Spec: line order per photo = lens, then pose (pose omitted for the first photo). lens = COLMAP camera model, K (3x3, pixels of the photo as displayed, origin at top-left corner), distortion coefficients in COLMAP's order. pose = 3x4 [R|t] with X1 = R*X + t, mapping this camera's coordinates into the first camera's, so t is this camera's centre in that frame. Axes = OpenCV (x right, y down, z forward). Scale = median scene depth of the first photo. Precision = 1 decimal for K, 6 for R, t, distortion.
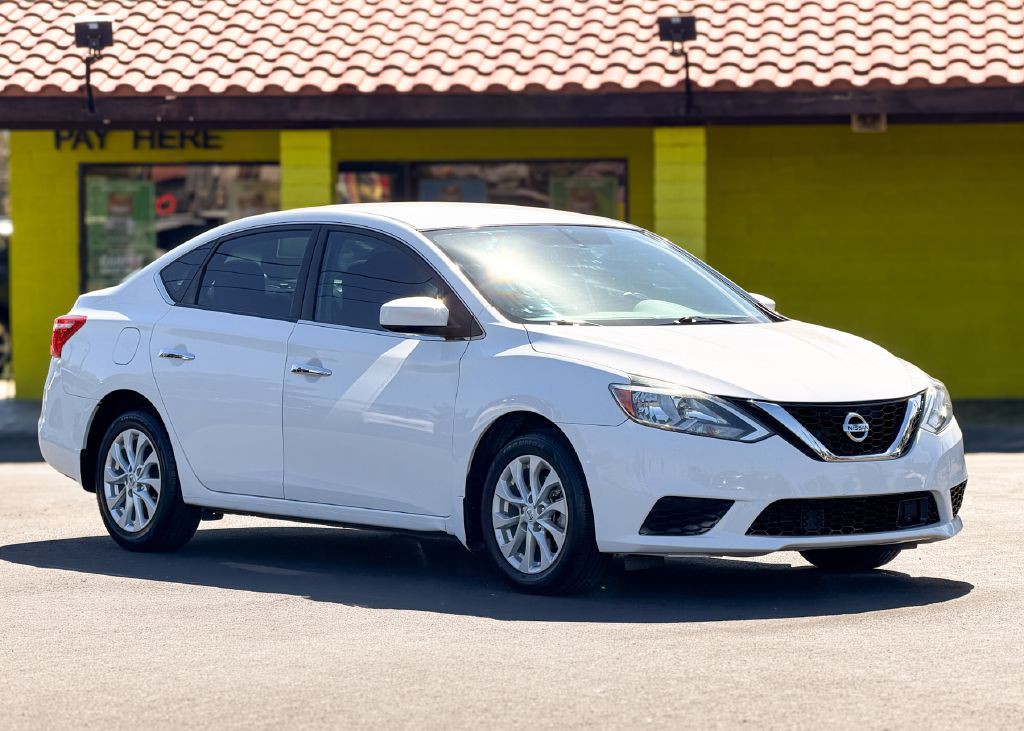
lens RADIAL K [[3308.9, 0, 512.0], [0, 3308.9, 365.5], [0, 0, 1]] dist [0.187164, 1.594765]
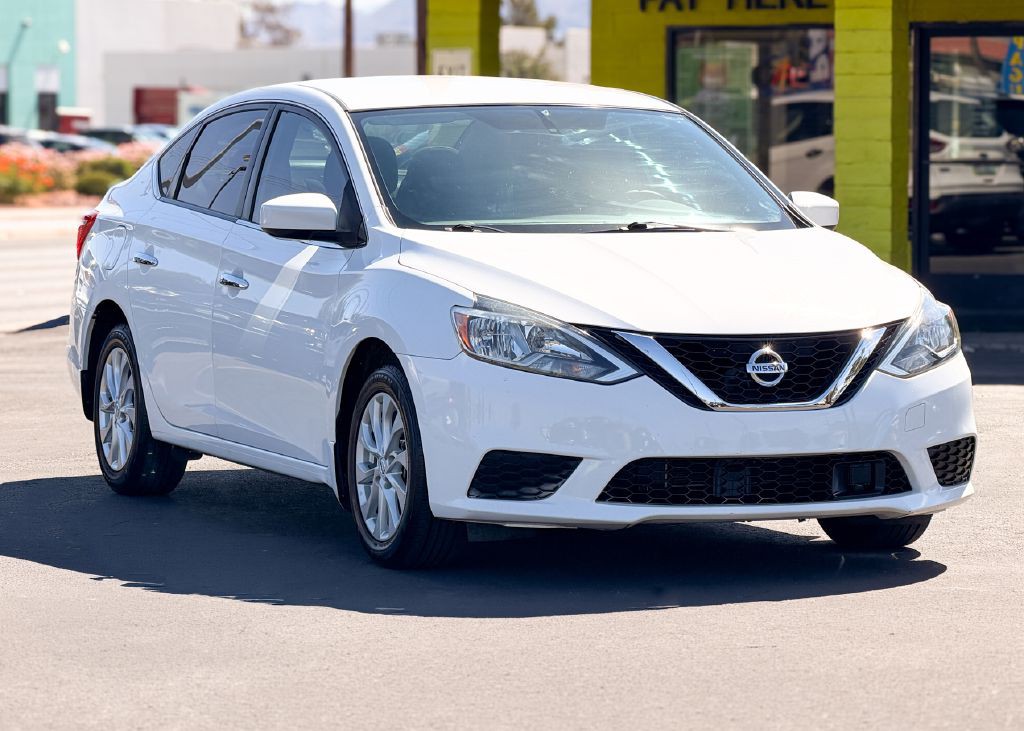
lens RADIAL K [[3791.8, 0, 512.0], [0, 3791.8, 365.5], [0, 0, 1]] dist [0.121083, 1.196673]
pose [[0.962582, 0.021875, -0.270106, 0.226557], [-0.014144, 0.999434, 0.030538, -0.006467], [0.270621, -0.025575, 0.962346, 0.100063]]
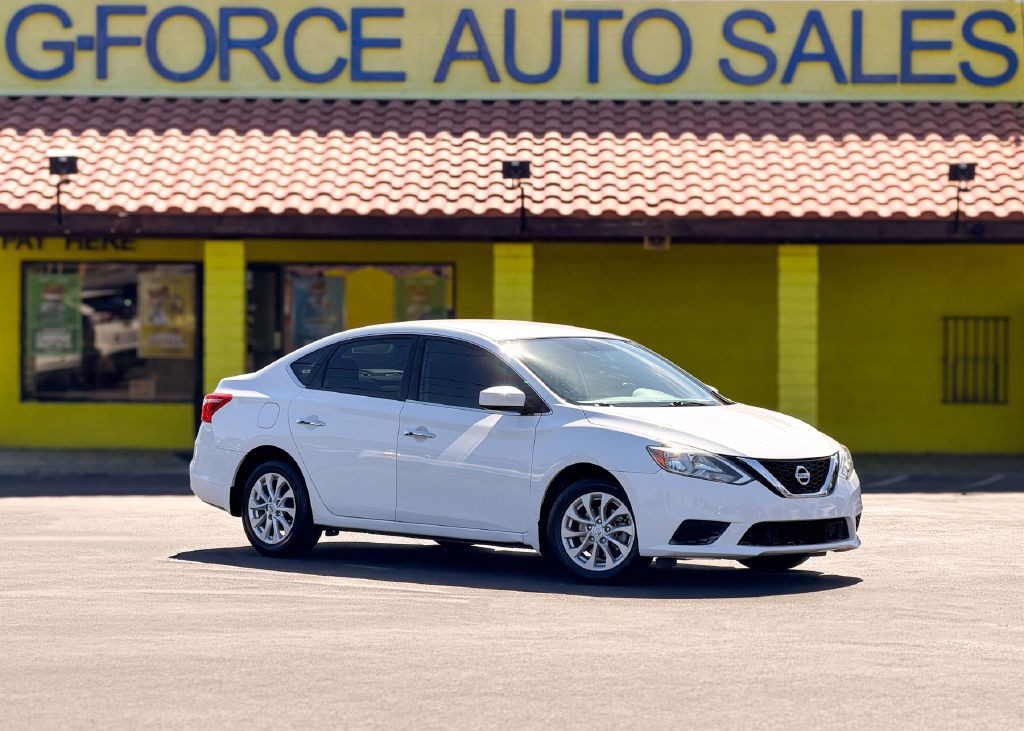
lens RADIAL K [[2839.5, 0, 512.0], [0, 2839.5, 365.5], [0, 0, 1]] dist [0.159712, 0.618135]
pose [[0.994438, 0.010658, 0.104784, -0.133427], [-0.008778, 0.999792, -0.018388, -0.005417], [-0.104958, 0.017366, 0.994325, -0.235271]]
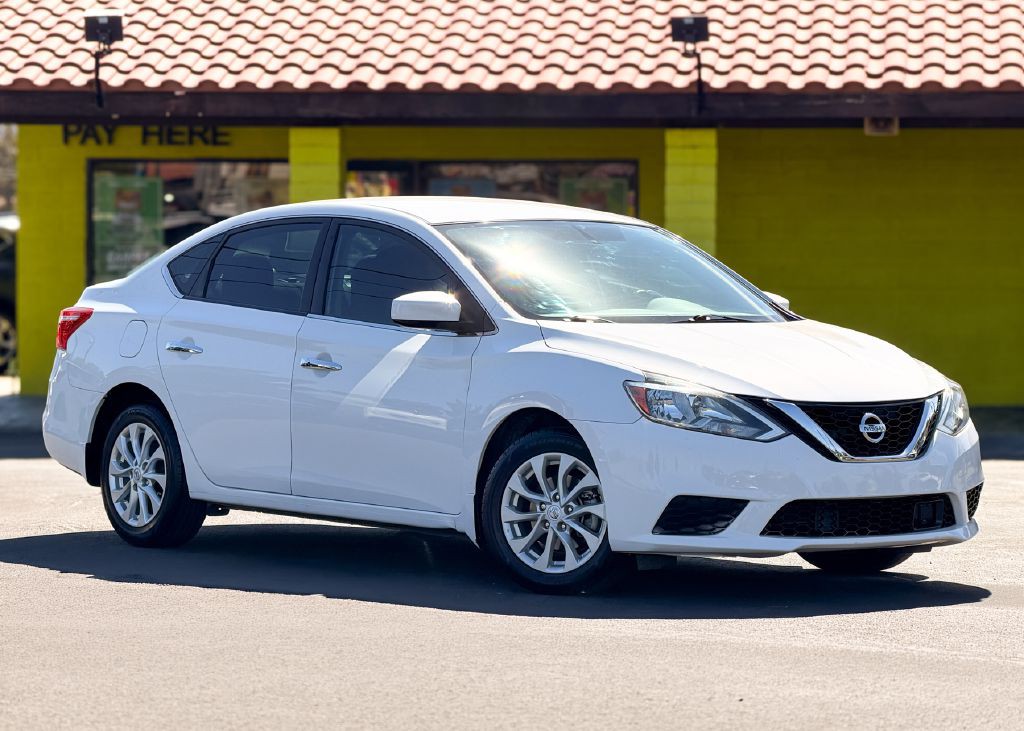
lens RADIAL K [[3308.9, 0, 512.0], [0, 3308.9, 365.5], [0, 0, 1]] dist [0.187164, 1.594765]
pose [[0.999933, 0.011525, -0.001405, -0.001850], [-0.011527, 0.999933, -0.001172, 0.001963], [0.001392, 0.001188, 0.999998, 0.010259]]
